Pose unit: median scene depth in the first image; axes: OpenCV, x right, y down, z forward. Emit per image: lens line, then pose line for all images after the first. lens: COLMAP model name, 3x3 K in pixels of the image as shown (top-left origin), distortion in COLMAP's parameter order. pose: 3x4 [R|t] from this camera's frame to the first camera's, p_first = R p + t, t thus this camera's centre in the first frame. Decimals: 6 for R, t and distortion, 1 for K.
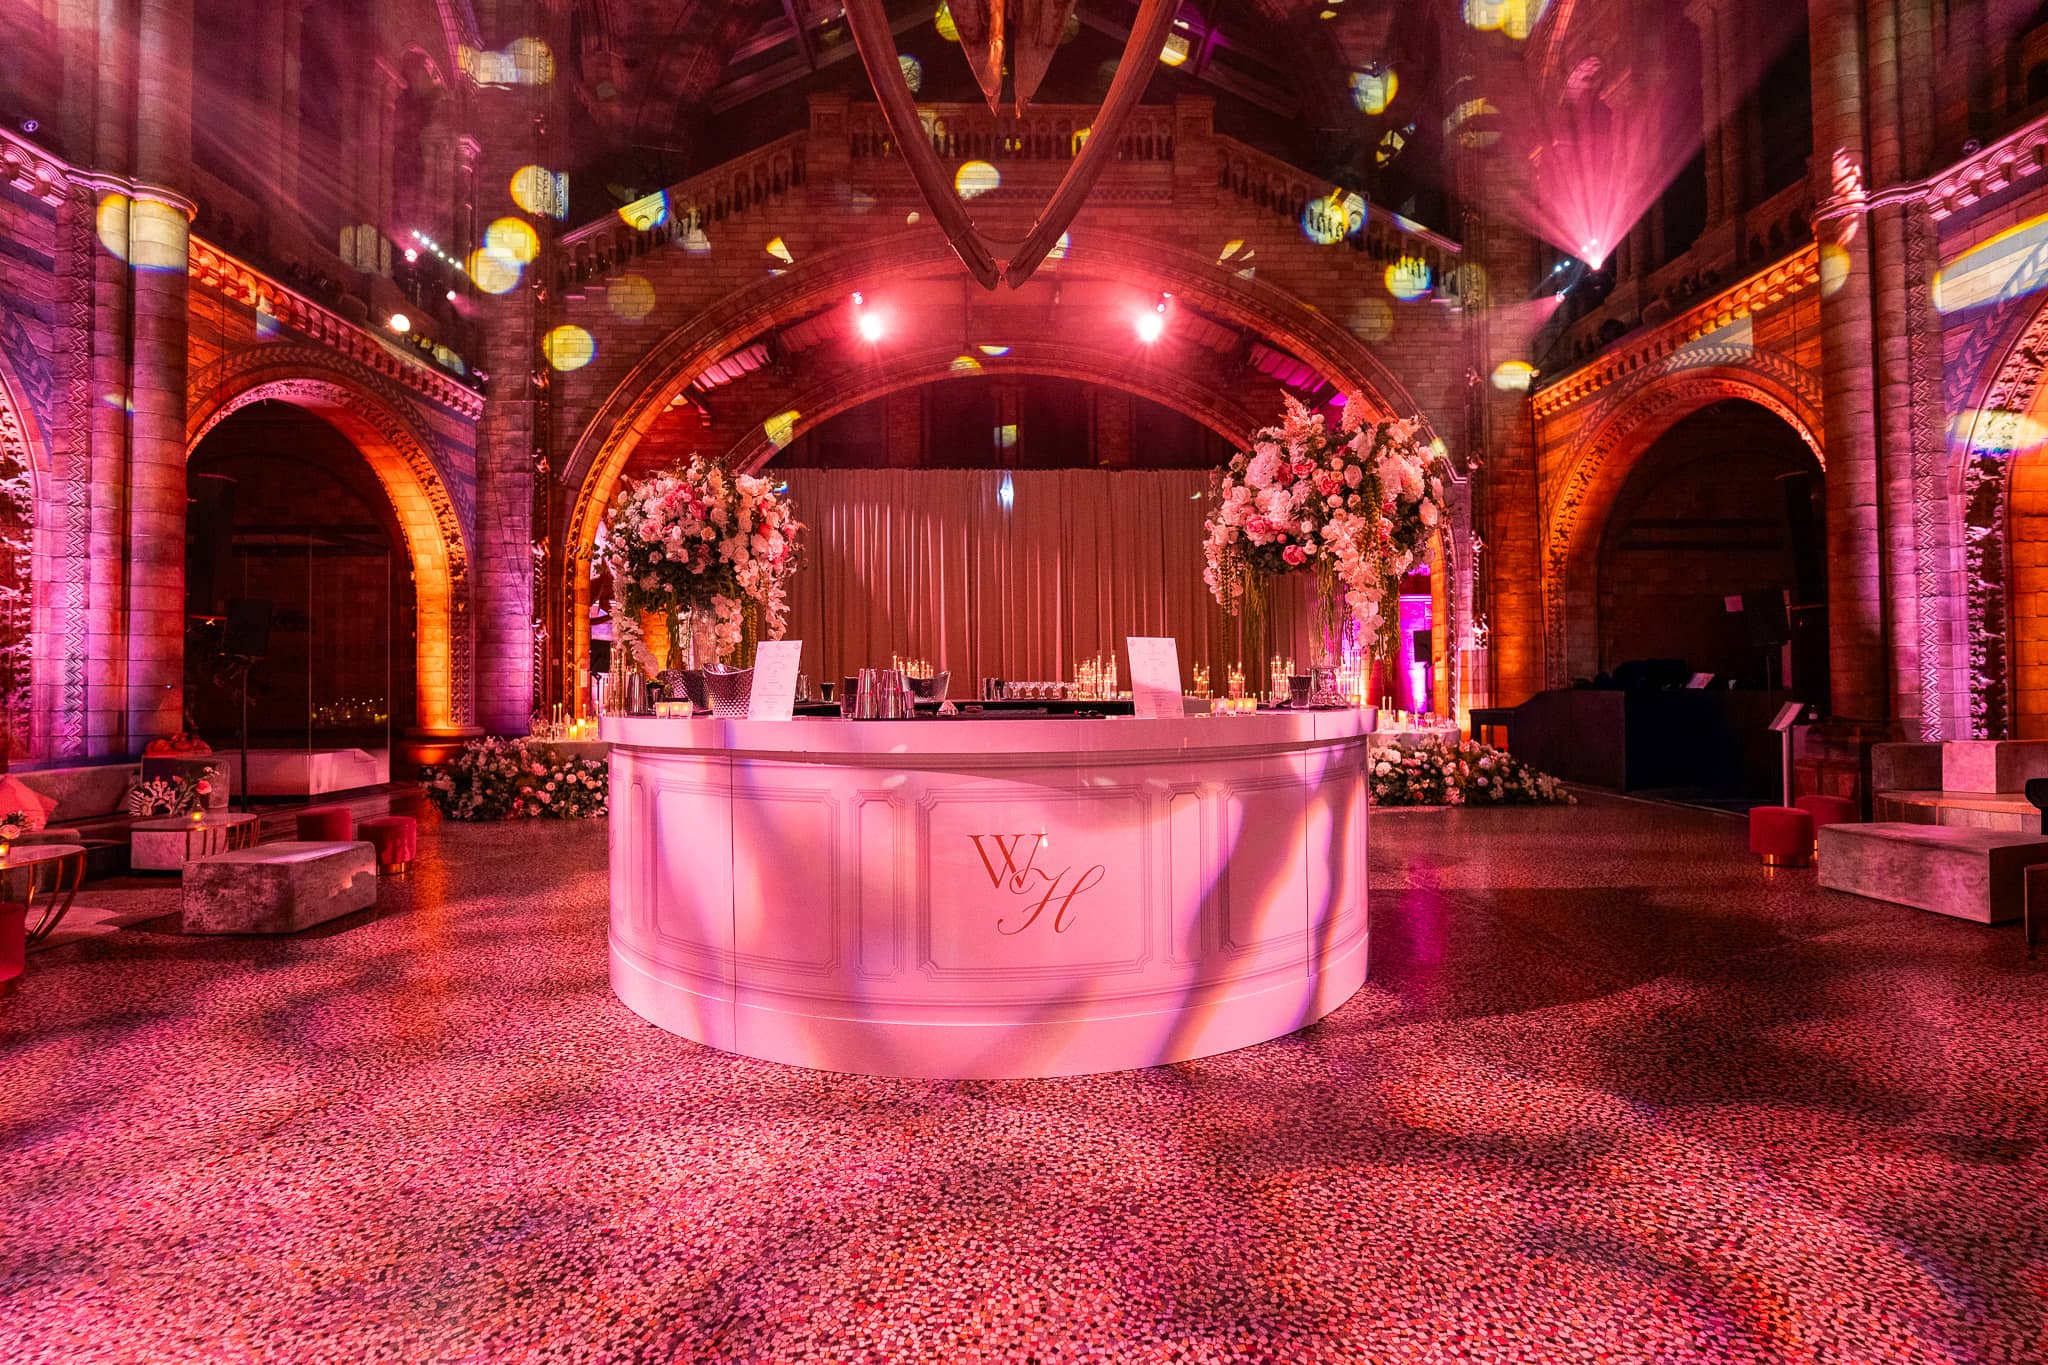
lens RADIAL K [[856.5, 0, 1017.9], [0, 856.5, 677.6], [0, 0, 1]] dist [0.000022, -0.004117]
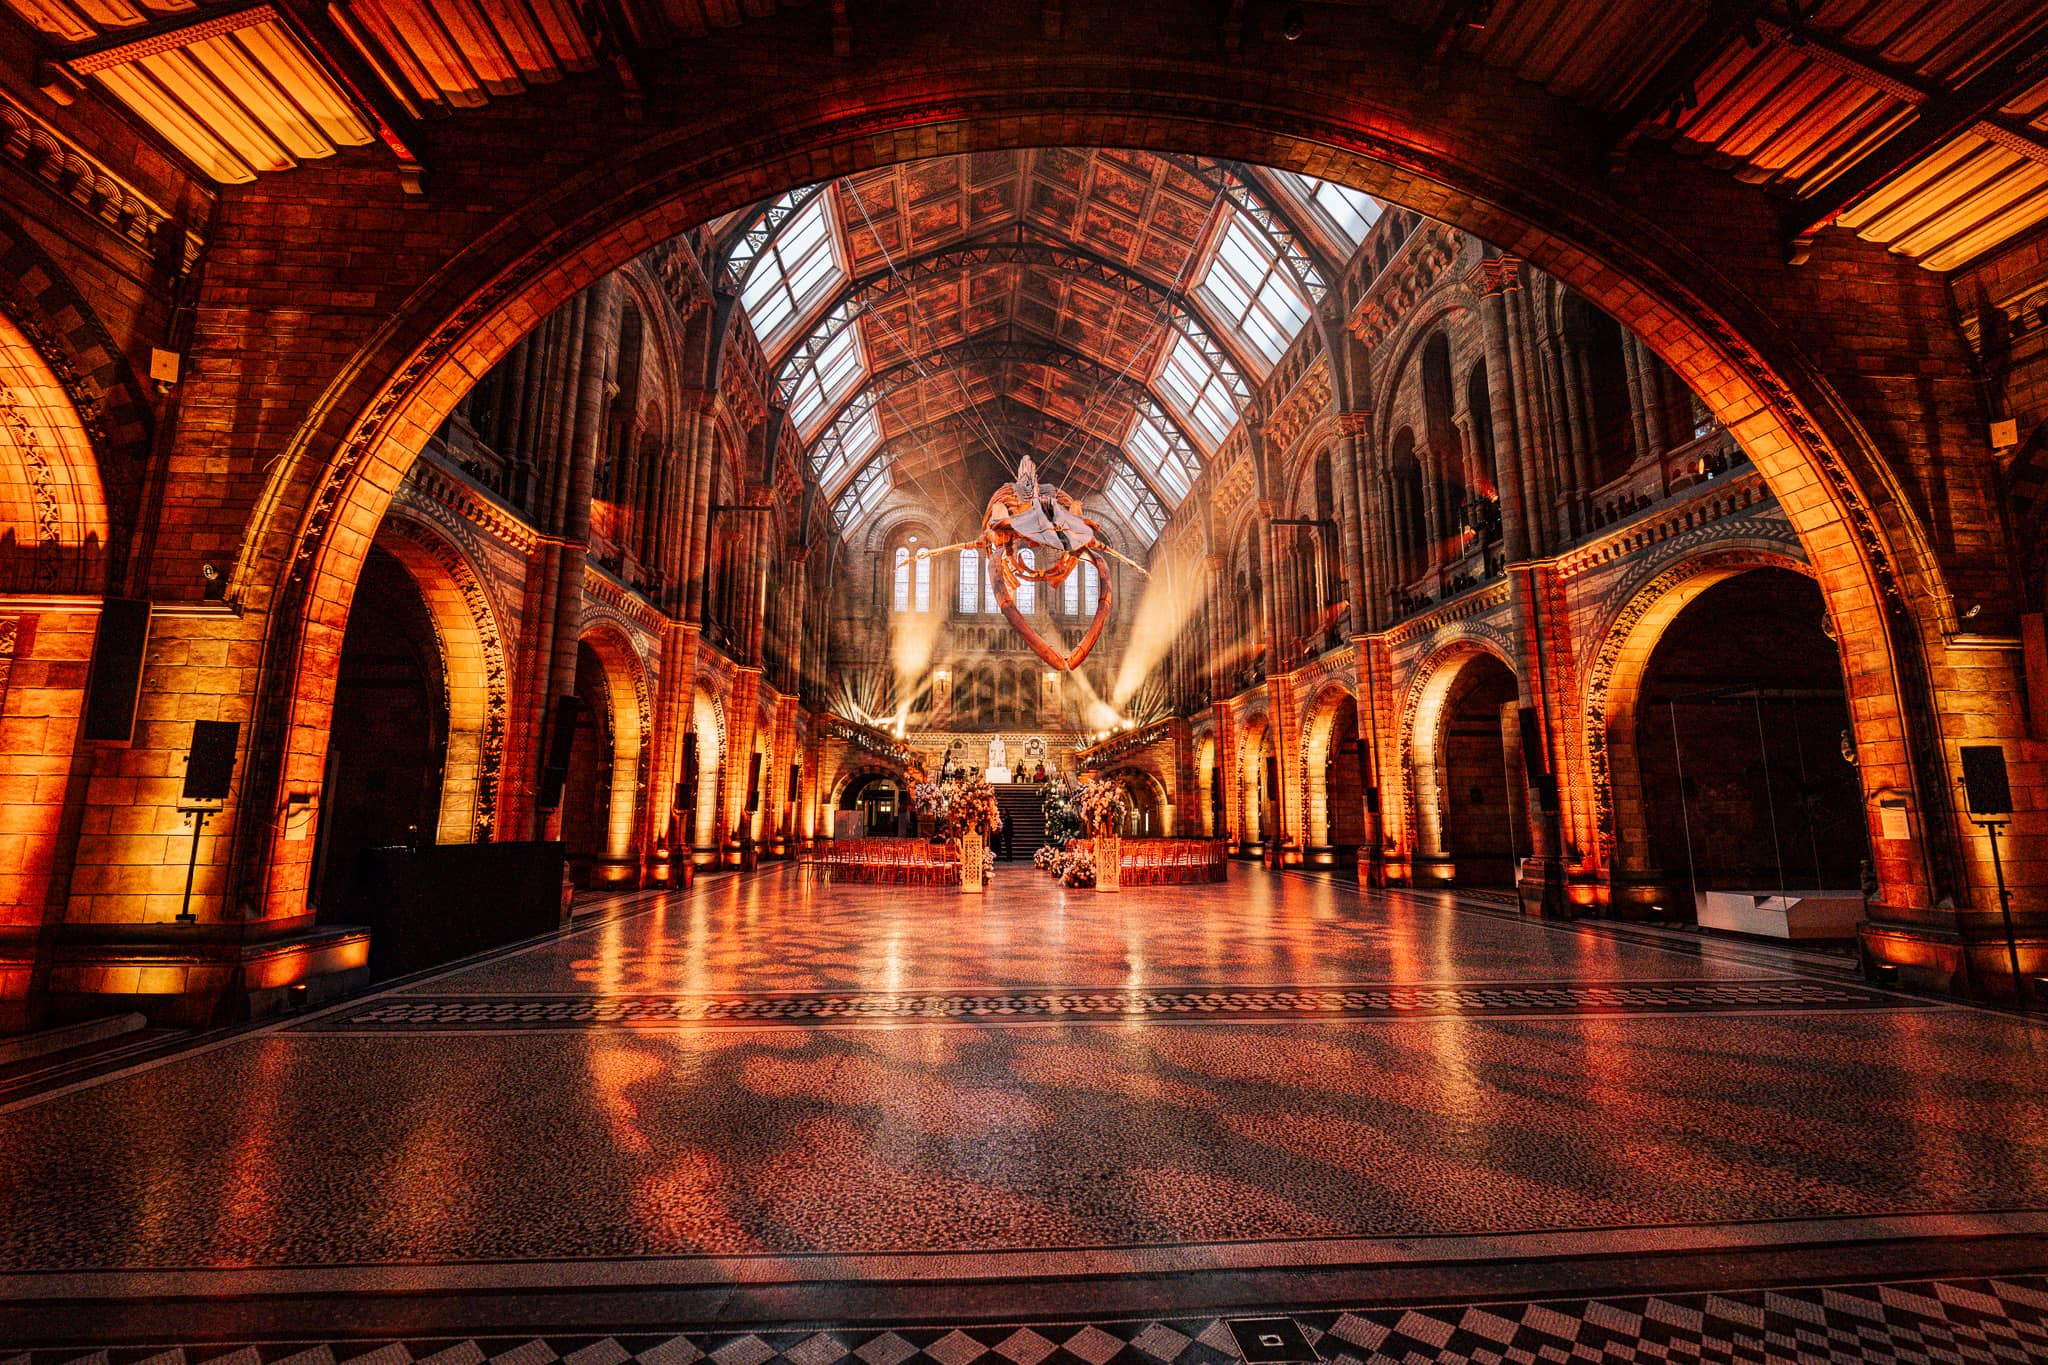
lens RADIAL K [[845.3, 0, 1022.9], [0, 845.3, 674.9], [0, 0, 1]] dist [-0.010397, -0.000246]
pose [[0.998726, 0.017043, 0.047502, -0.117054], [-0.009242, 0.987099, -0.159846, -0.006812], [-0.049614, 0.159203, 0.985998, 0.841672]]
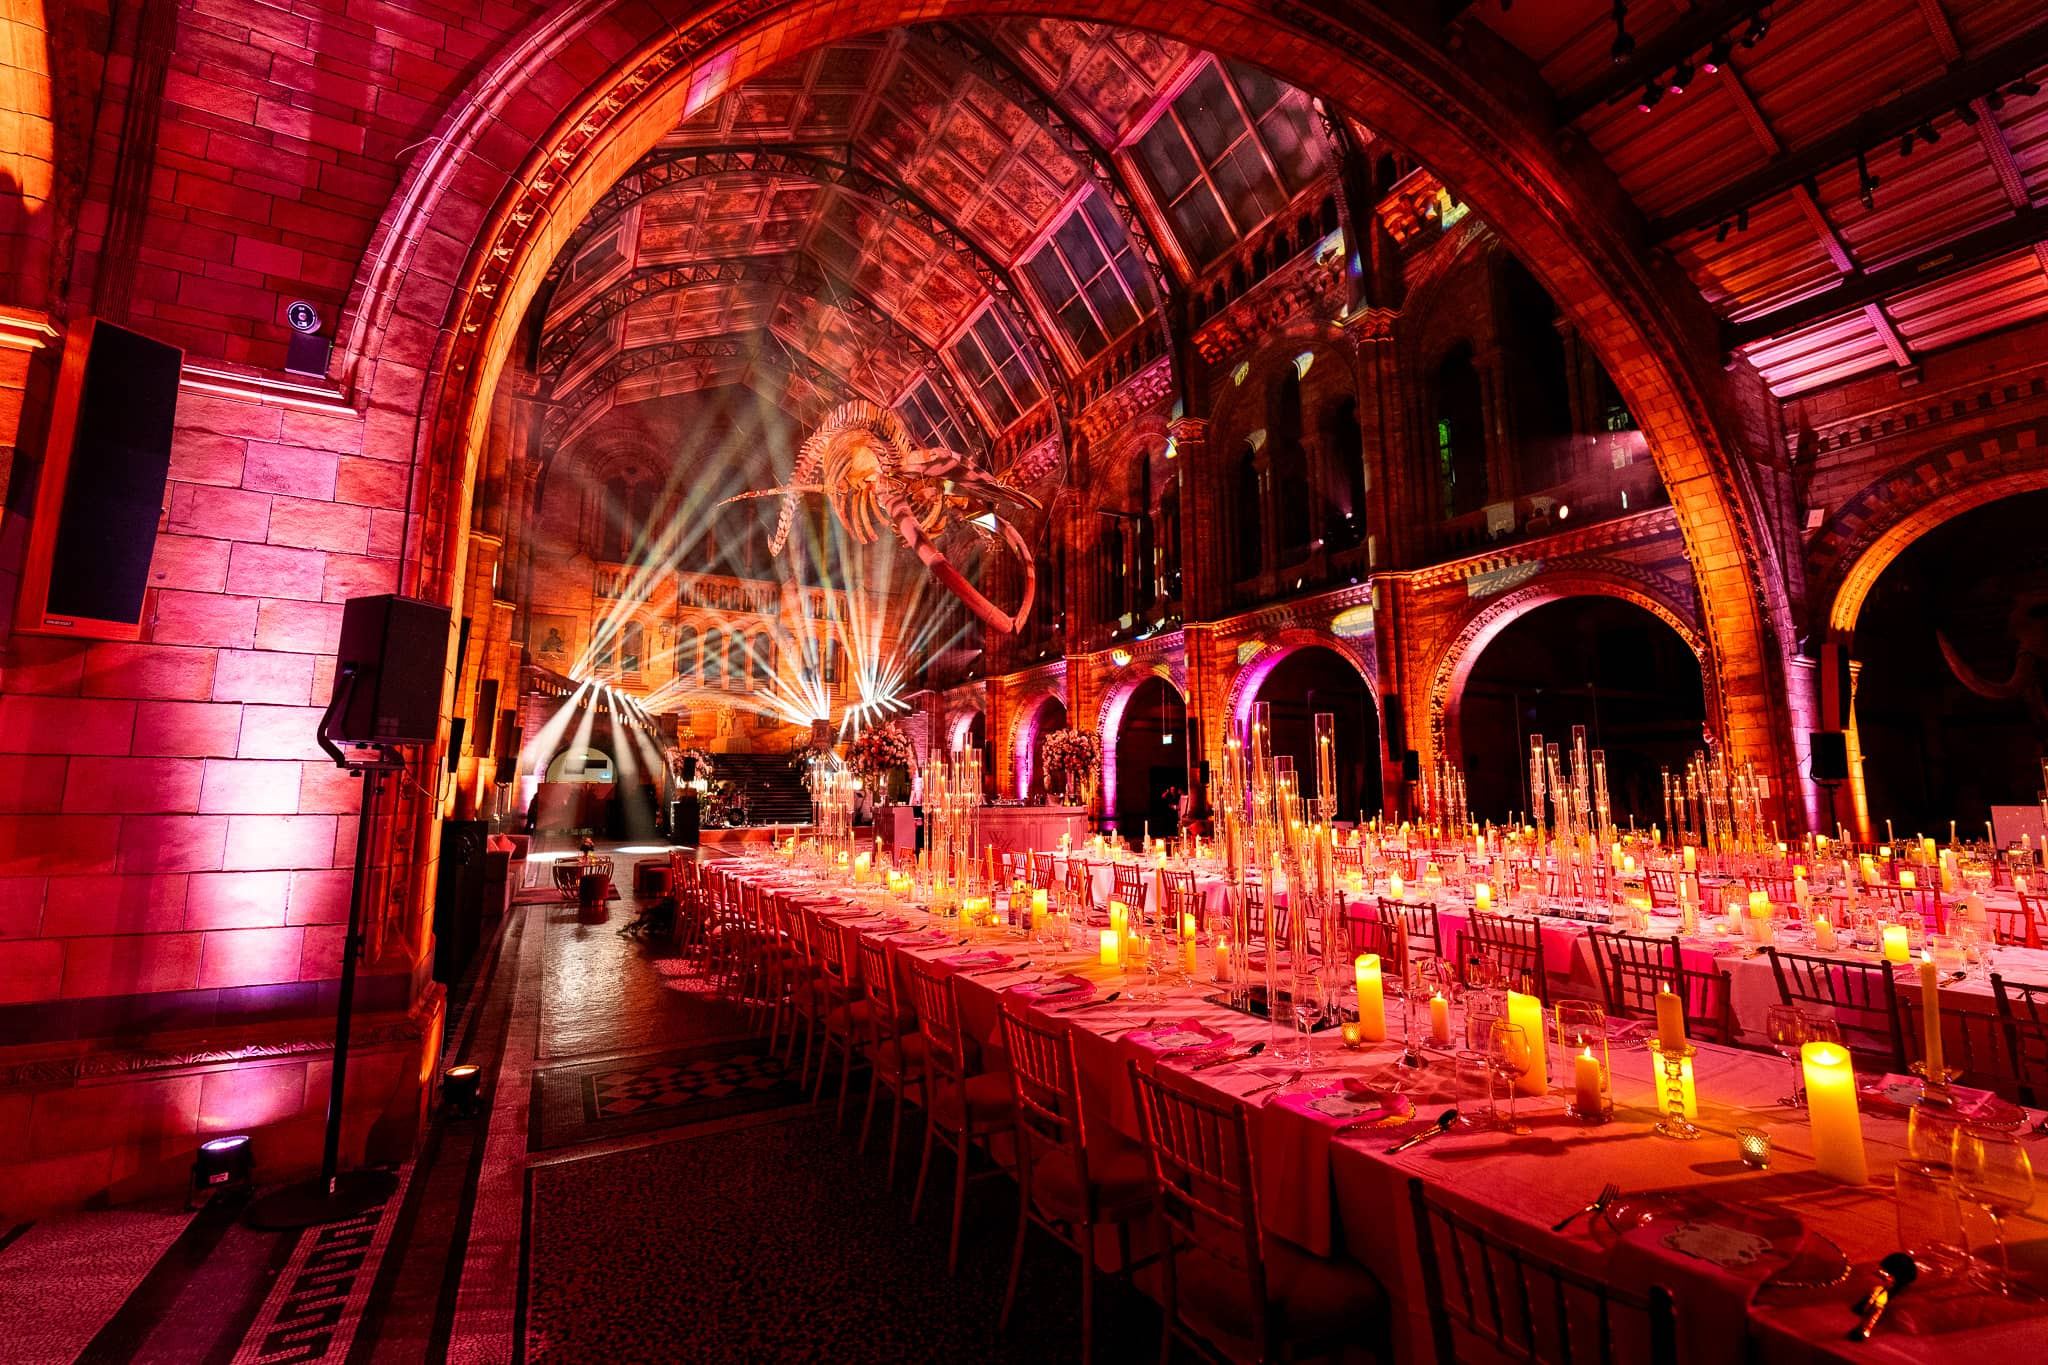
lens RADIAL K [[831.3, 0, 1028.6], [0, 831.3, 678.4], [0, 0, 1]] dist [-0.004658, -0.003369]
pose [[0.880147, 0.068068, 0.469797, -0.481396], [-0.005962, 0.991173, -0.132439, 0.002615], [-0.474665, 0.113765, 0.872783, 1.020645]]
